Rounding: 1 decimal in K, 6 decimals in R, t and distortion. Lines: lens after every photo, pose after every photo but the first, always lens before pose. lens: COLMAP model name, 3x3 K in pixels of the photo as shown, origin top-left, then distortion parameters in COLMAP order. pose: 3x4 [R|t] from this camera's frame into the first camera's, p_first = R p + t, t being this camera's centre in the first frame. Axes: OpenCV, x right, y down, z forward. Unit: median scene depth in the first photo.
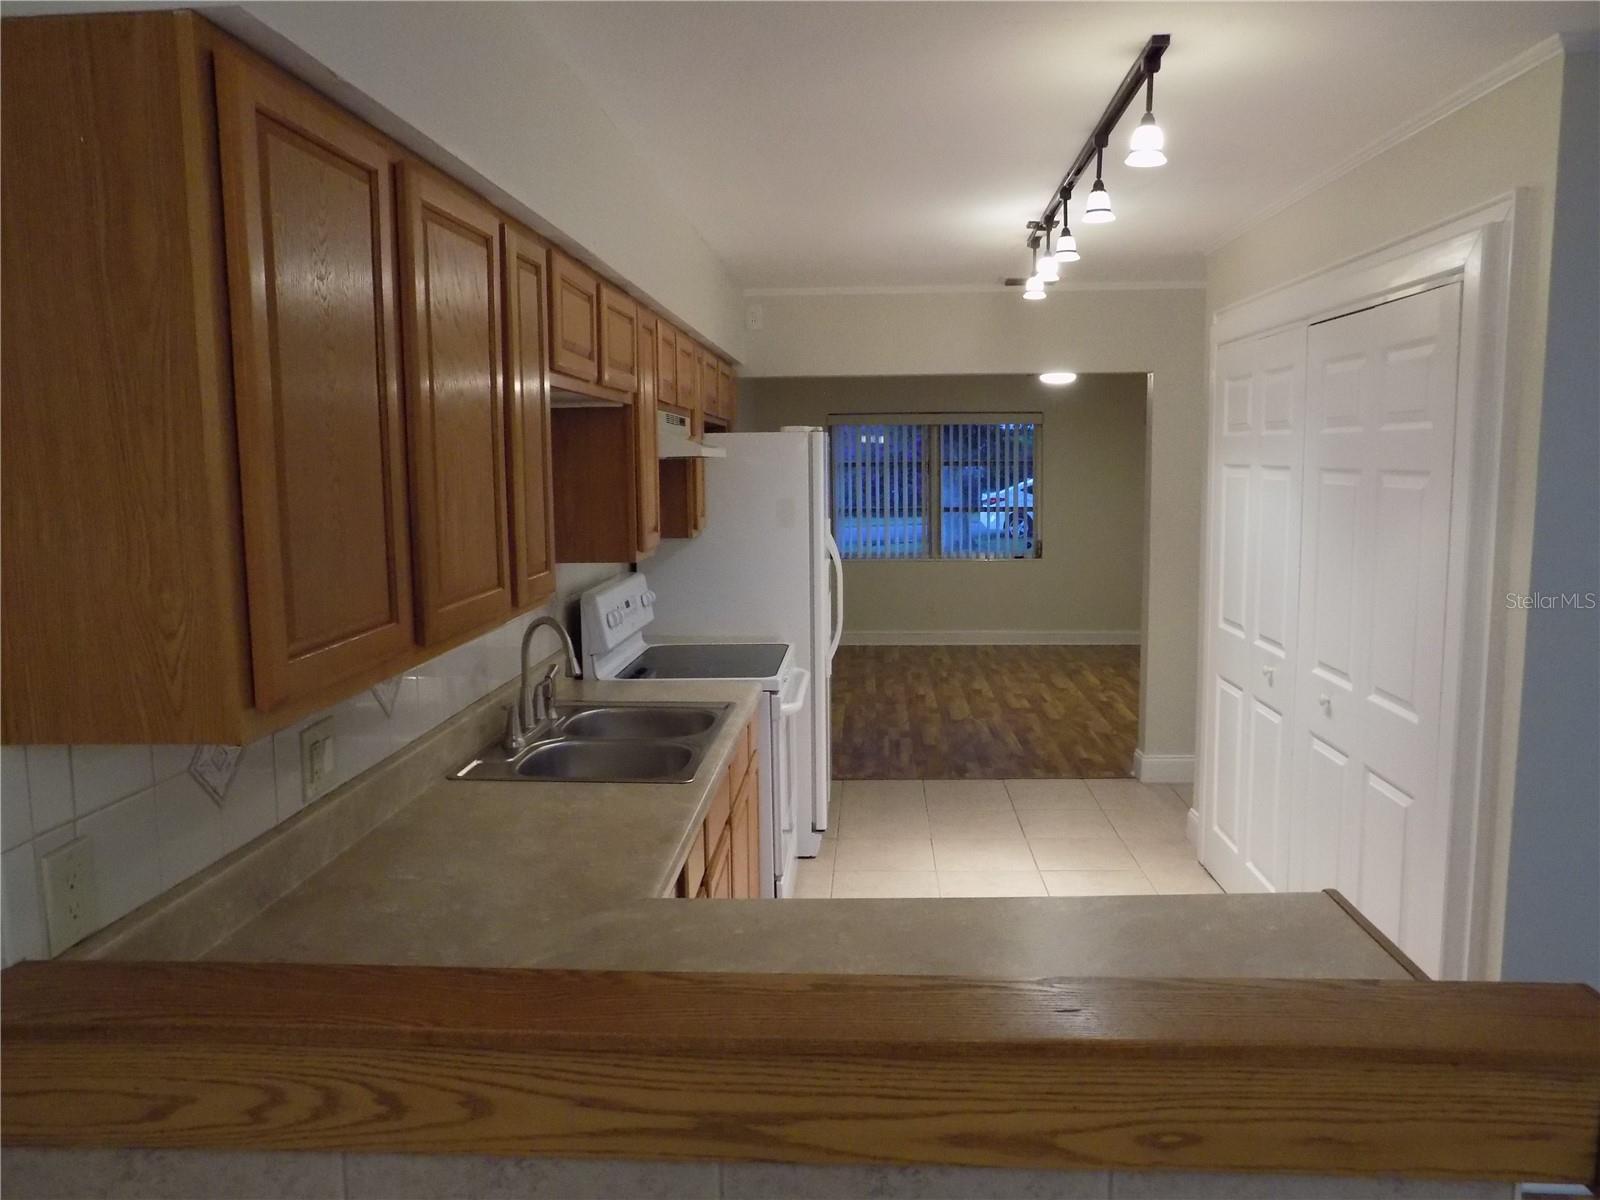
lens RADIAL K [[1143.2, 0, 795.4], [0, 1143.2, 578.8], [0, 0, 1]] dist [-0.078772, 0.077652]
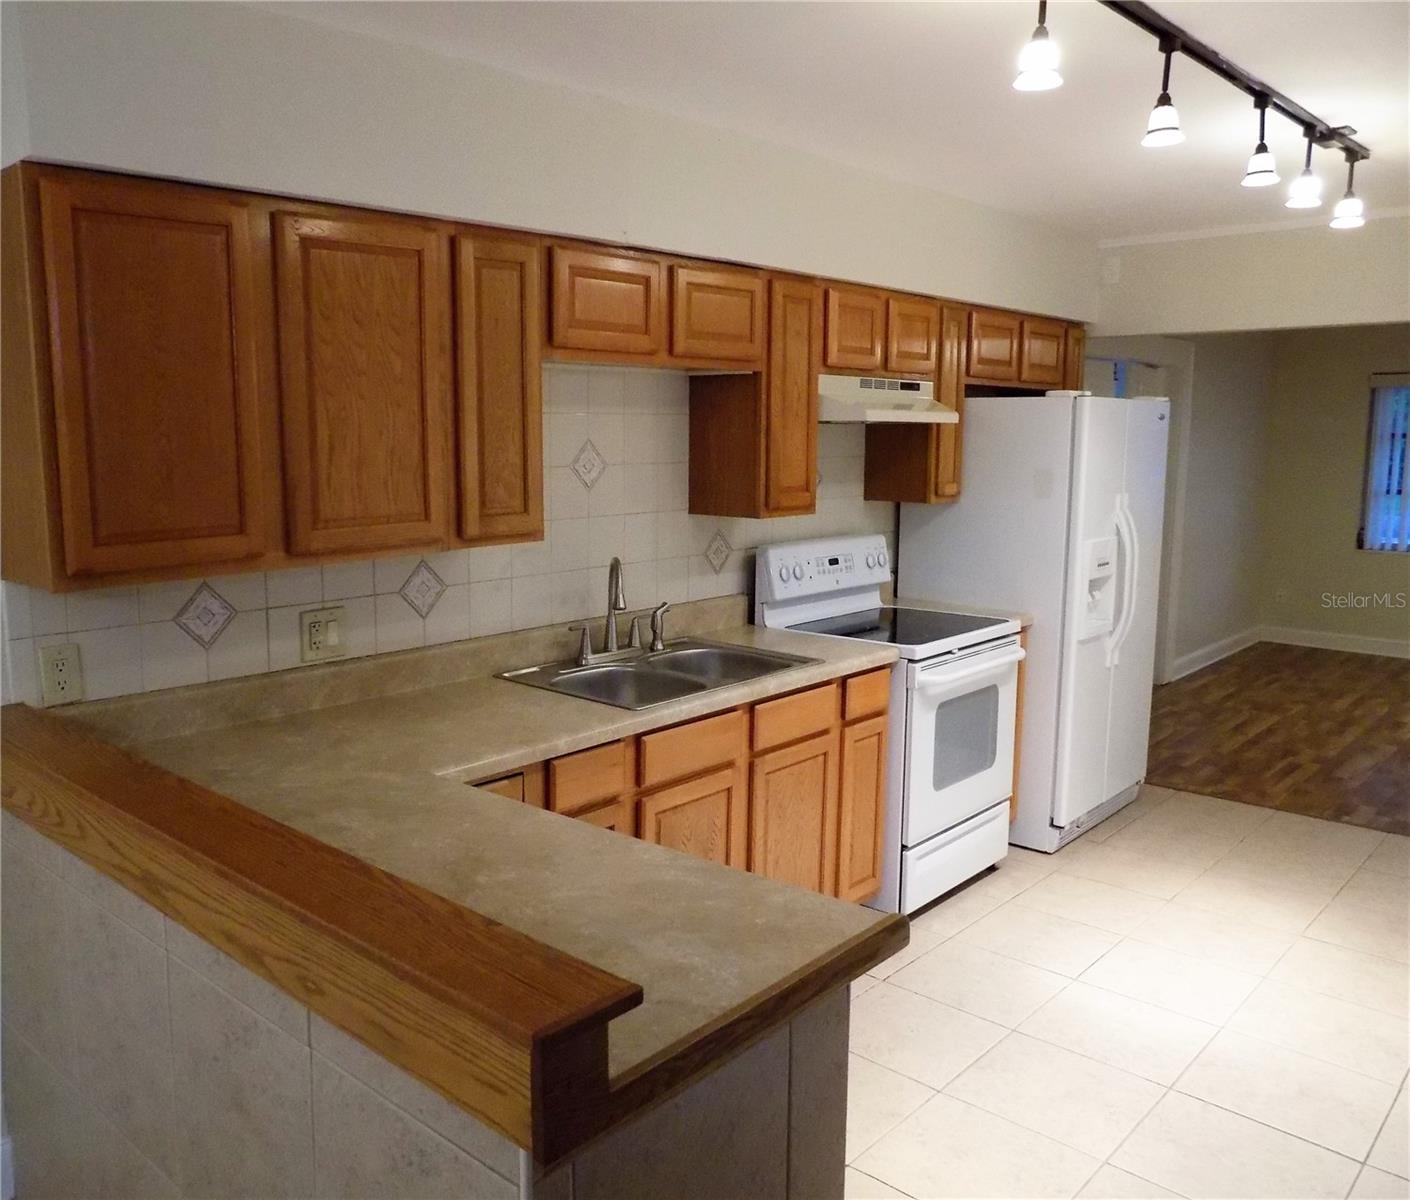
lens RADIAL K [[1175.9, 0, 705.0], [0, 1175.9, 600.0], [0, 0, 1]] dist [-0.039088, 0.009928]
pose [[0.780173, 0.110038, -0.615810, 0.422638], [-0.080491, 0.993883, 0.075621, -0.015118], [0.620364, -0.009431, 0.784257, 0.081437]]
